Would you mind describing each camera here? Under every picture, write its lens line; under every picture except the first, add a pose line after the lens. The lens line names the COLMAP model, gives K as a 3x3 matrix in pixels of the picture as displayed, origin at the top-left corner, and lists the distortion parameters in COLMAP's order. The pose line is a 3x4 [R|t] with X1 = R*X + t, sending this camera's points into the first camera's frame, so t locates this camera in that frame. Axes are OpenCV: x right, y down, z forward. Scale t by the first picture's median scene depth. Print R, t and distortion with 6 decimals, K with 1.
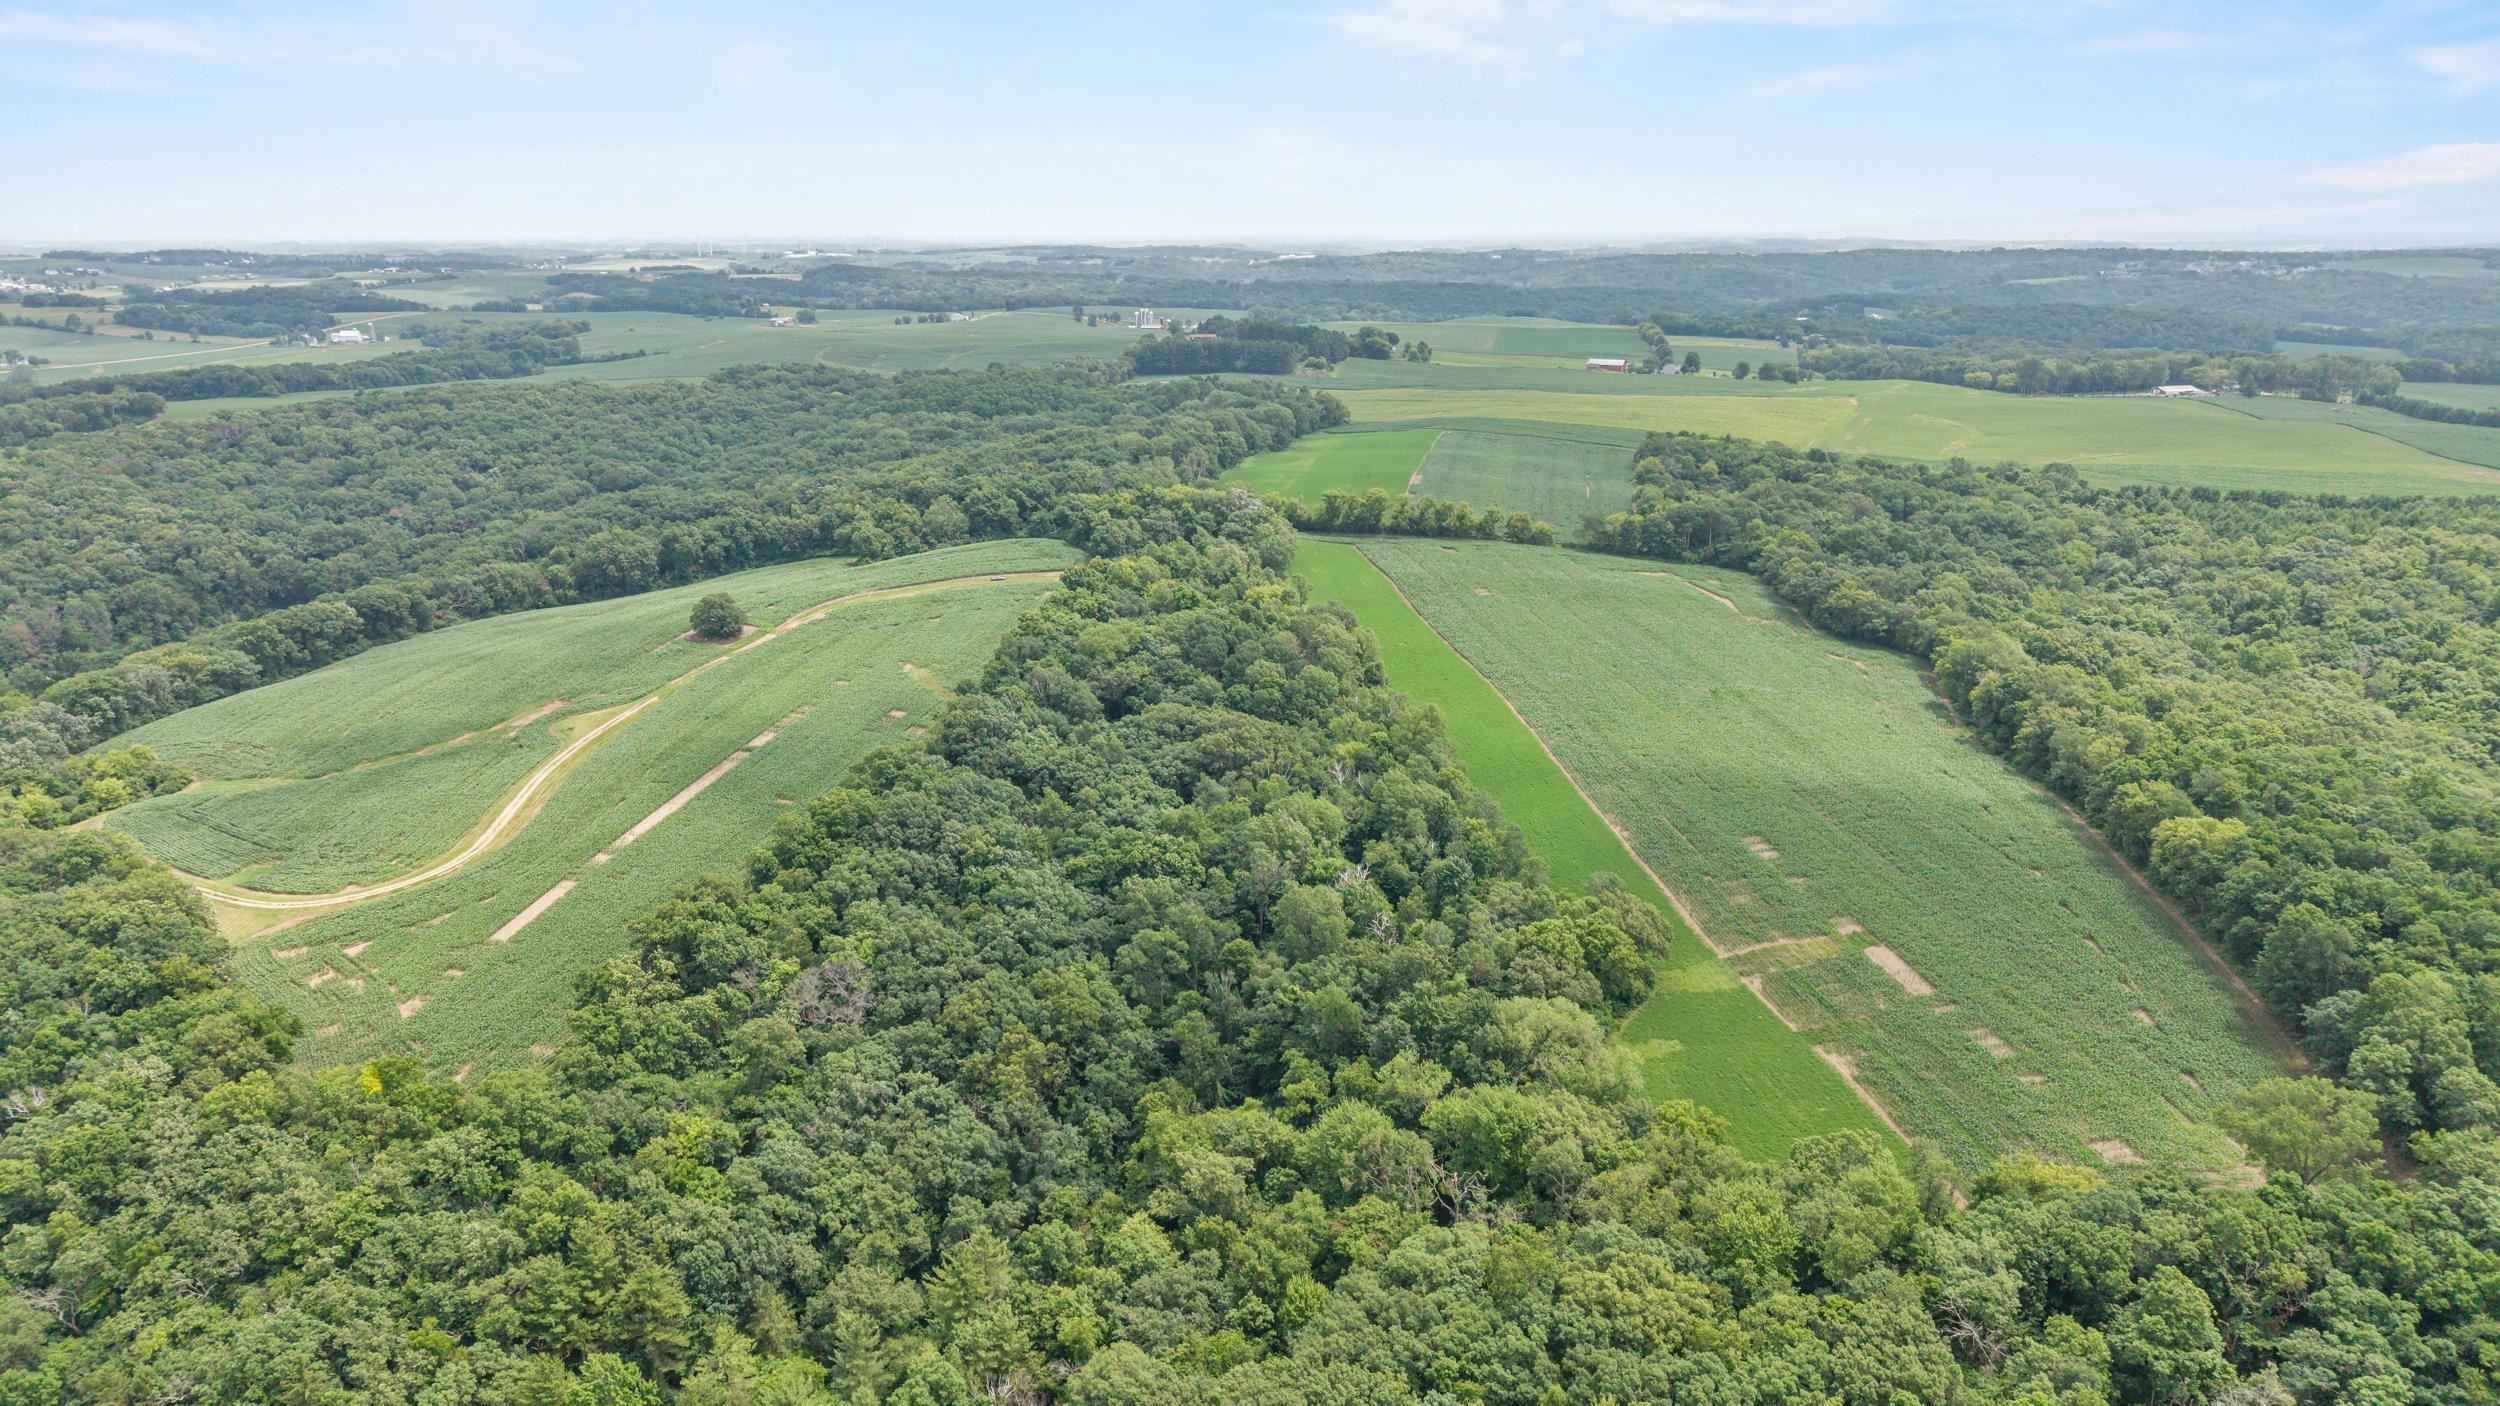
lens RADIAL K [[1661.2, 0, 1251.7], [0, 1661.2, 691.7], [0, 0, 1]] dist [0.046343, -0.072100]
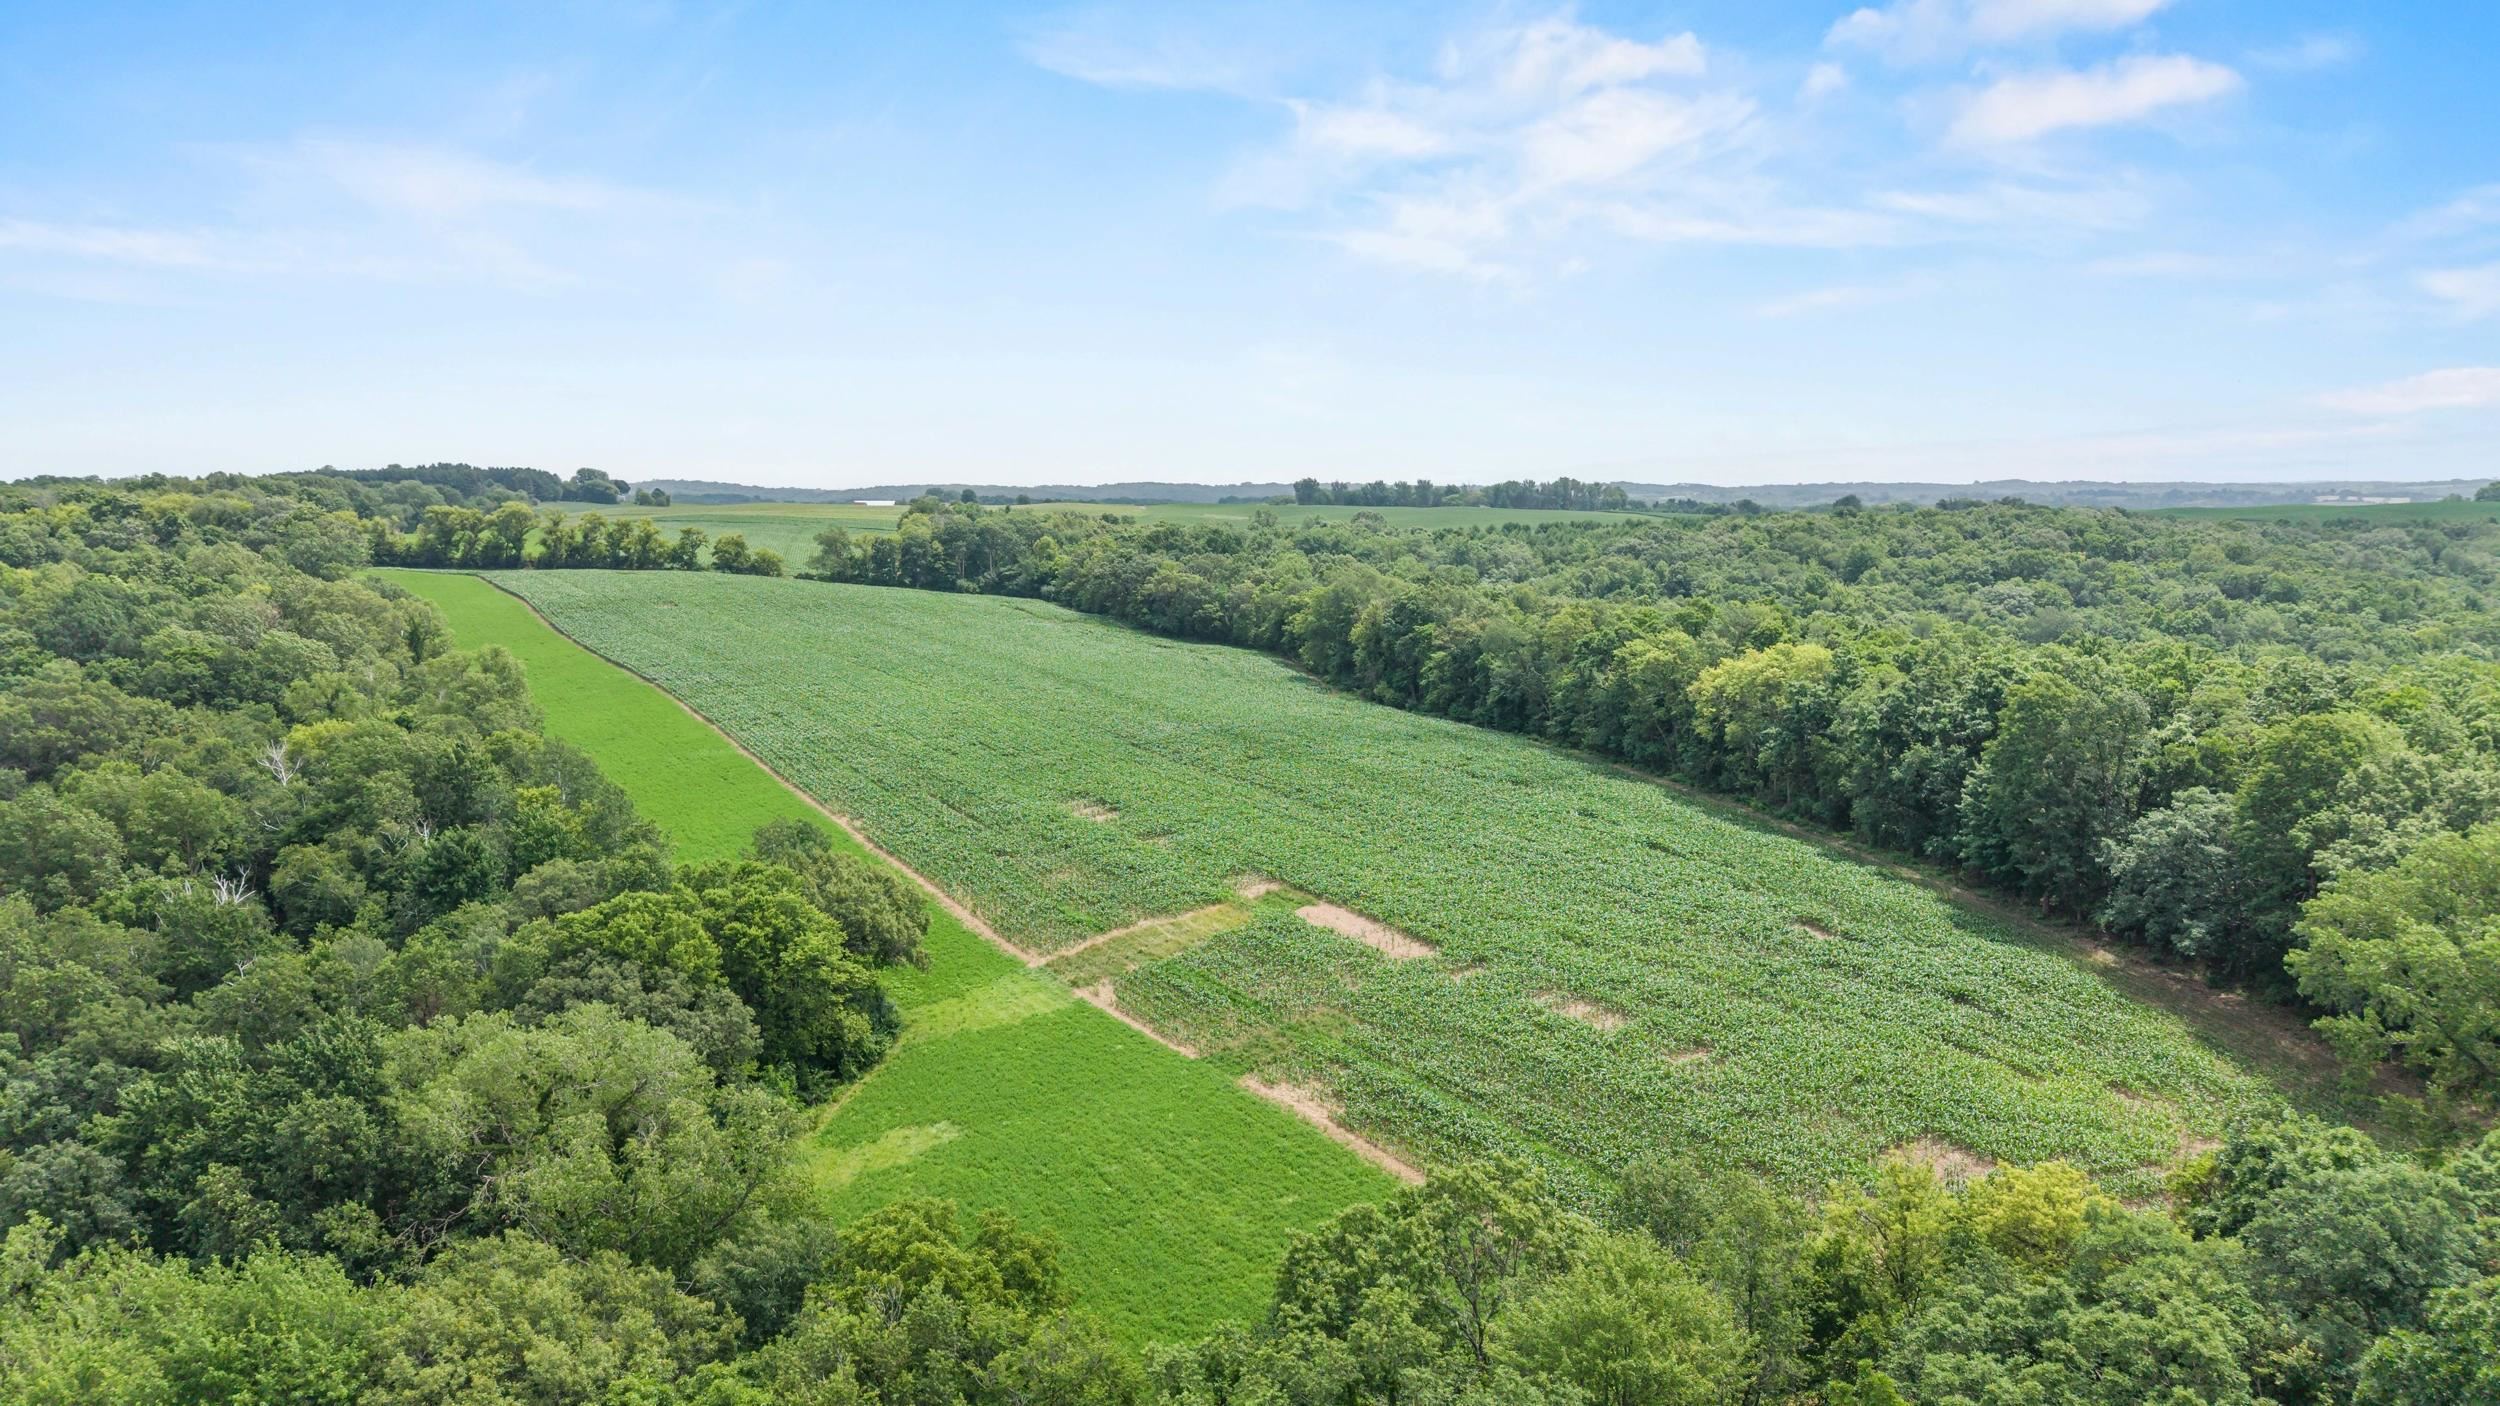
lens RADIAL K [[1661.2, 0, 1251.7], [0, 1661.2, 691.7], [0, 0, 1]] dist [0.046343, -0.072100]
pose [[0.915733, -0.042287, 0.399557, 0.098127], [0.102081, 0.986302, -0.129571, 0.100427], [-0.388604, 0.159439, 0.907505, 0.342788]]
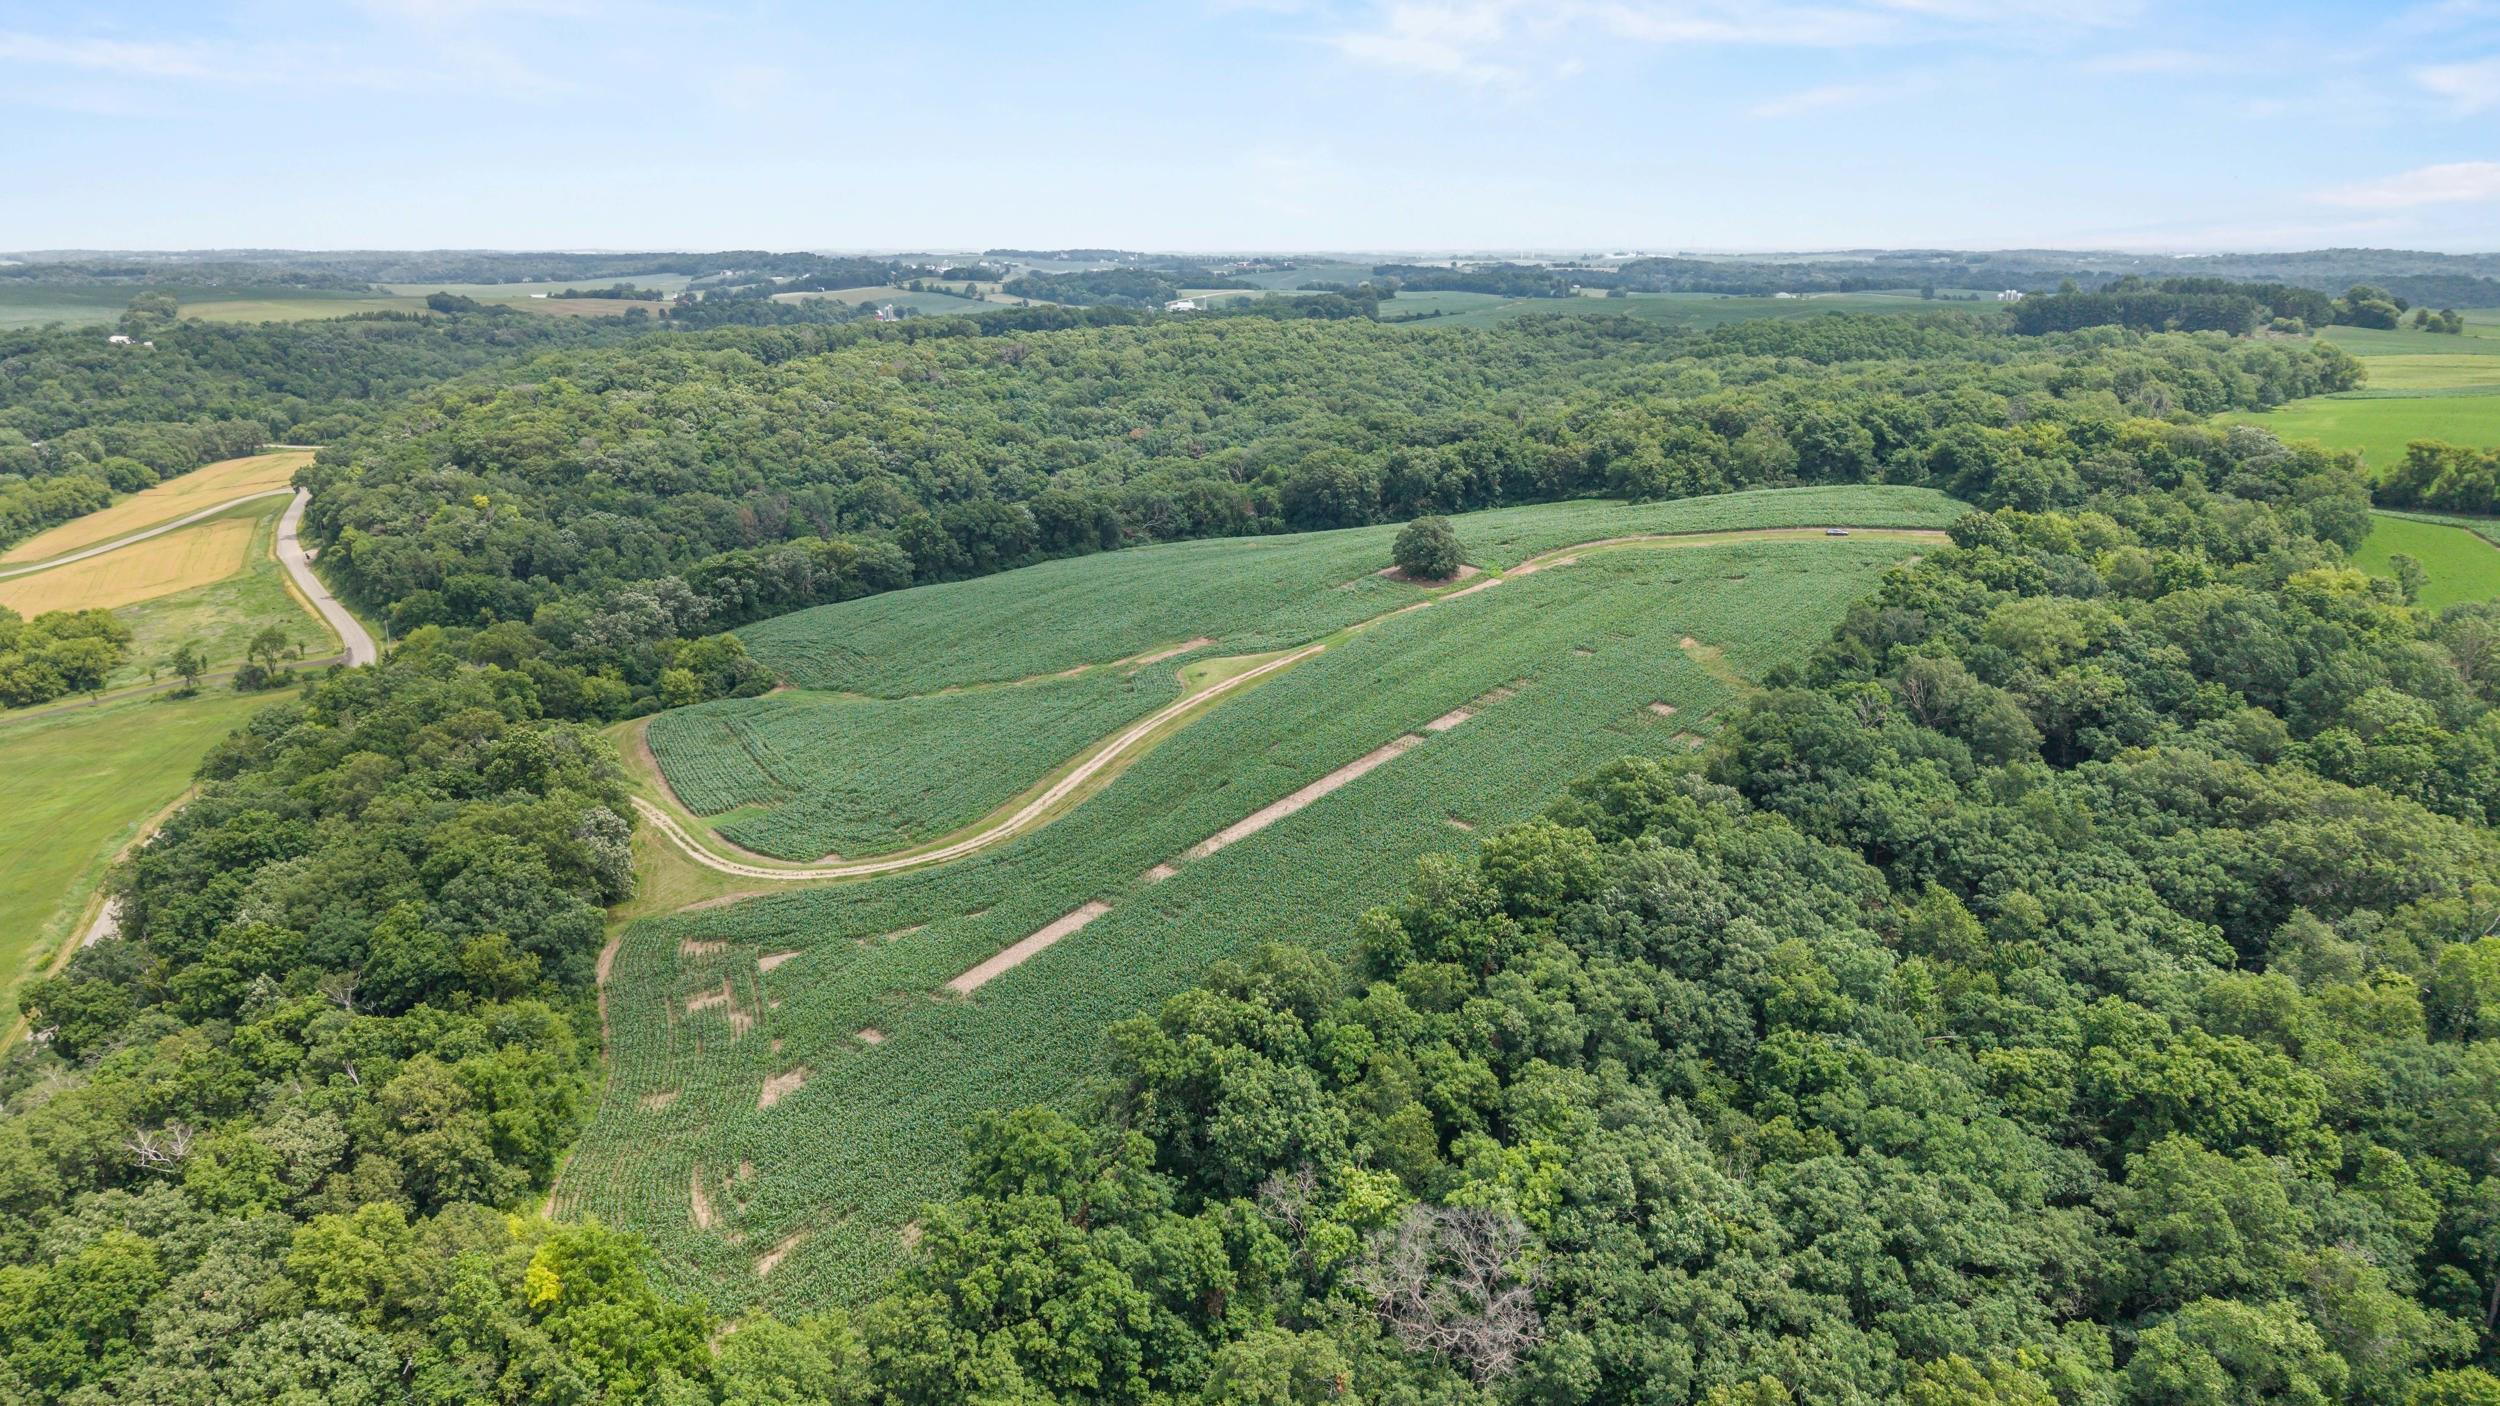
lens RADIAL K [[1661.2, 0, 1251.7], [0, 1661.2, 691.7], [0, 0, 1]] dist [0.046343, -0.072100]
pose [[0.893530, 0.116511, -0.433624, -0.076692], [-0.120196, 0.992568, 0.019017, 0.012728], [0.432617, 0.035128, 0.900893, 0.352893]]
